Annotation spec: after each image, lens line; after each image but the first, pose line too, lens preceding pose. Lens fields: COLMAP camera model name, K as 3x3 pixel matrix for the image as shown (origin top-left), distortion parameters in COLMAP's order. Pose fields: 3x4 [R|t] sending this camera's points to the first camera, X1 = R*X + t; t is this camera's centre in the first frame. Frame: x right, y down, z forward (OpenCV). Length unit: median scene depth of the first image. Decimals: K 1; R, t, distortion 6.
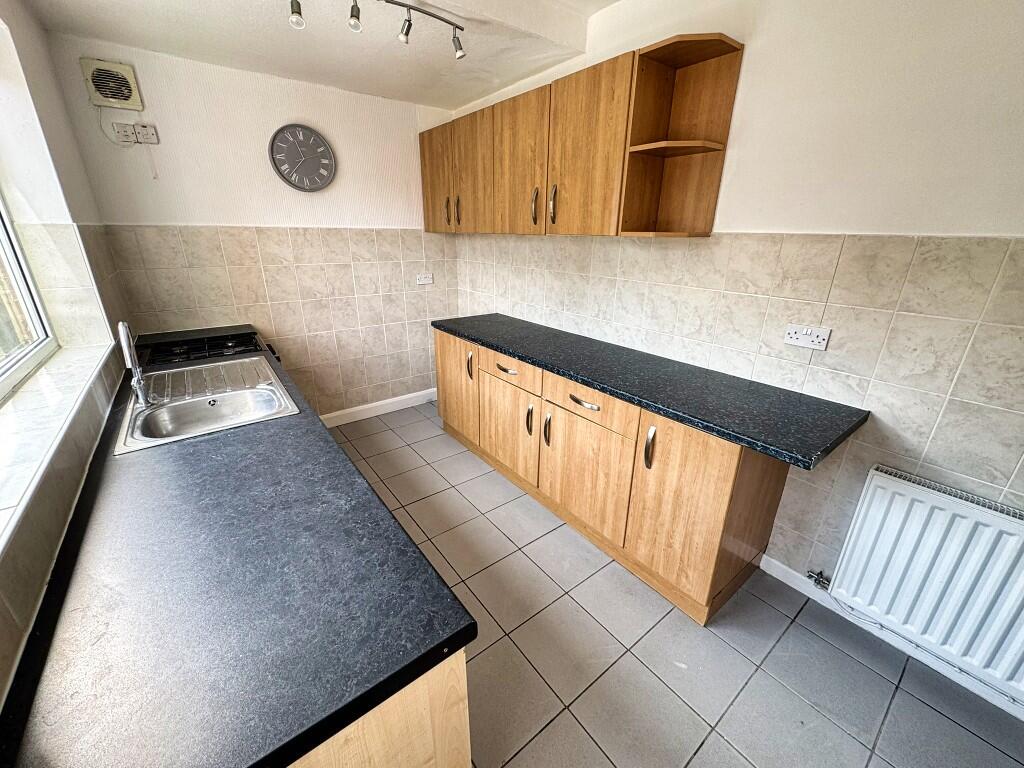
lens RADIAL K [[406.7, 0, 510.3], [0, 406.7, 382.4], [0, 0, 1]] dist [-0.000801, 0.000177]
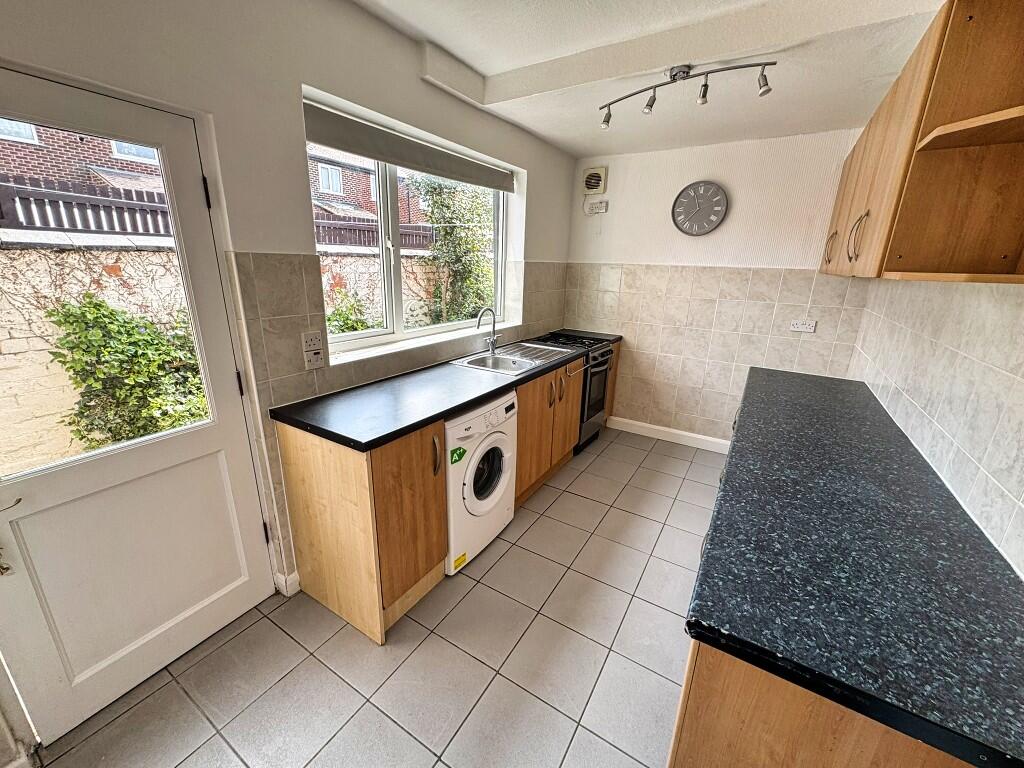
lens RADIAL K [[406.7, 0, 510.2], [0, 406.7, 382.5], [0, 0, 1]] dist [-0.000801, 0.000177]
pose [[0.348486, 0.265529, -0.898917, 0.439398], [-0.349657, 0.926634, 0.138164, -0.053170], [0.869654, 0.266164, 0.415763, 0.157966]]
